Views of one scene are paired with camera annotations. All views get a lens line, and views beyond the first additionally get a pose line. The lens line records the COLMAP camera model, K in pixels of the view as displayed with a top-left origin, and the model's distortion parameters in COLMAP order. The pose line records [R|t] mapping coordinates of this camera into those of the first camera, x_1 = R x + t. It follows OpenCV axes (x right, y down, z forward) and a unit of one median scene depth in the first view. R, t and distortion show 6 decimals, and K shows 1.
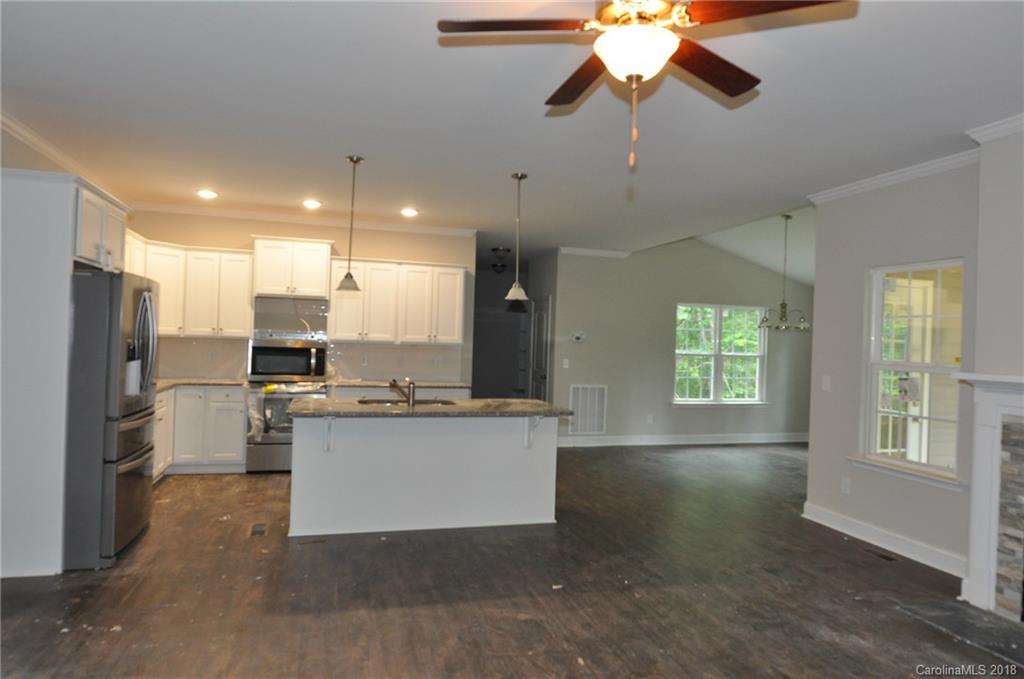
lens RADIAL K [[626.3, 0, 509.5], [0, 626.3, 339.6], [0, 0, 1]] dist [-0.011253, -0.005653]
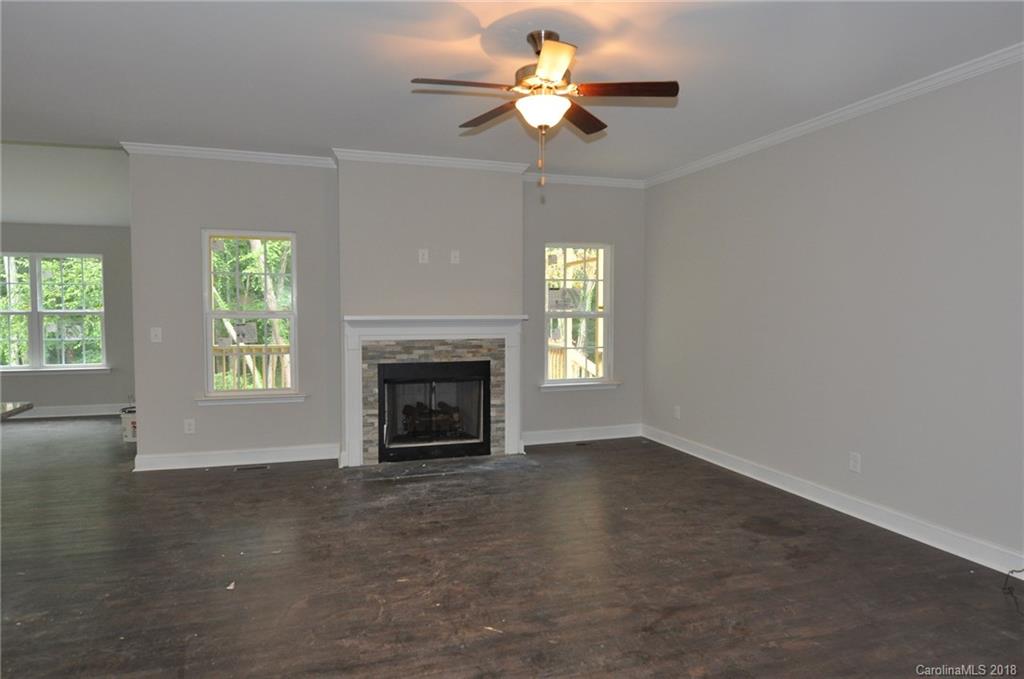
lens RADIAL K [[626.3, 0, 513.3], [0, 626.3, 338.3], [0, 0, 1]] dist [-0.011253, -0.005653]
pose [[-0.040969, -0.082383, 0.995758, -0.735966], [-0.007096, 0.996594, 0.082160, -0.017856], [-0.999135, -0.003700, -0.041414, 0.620712]]
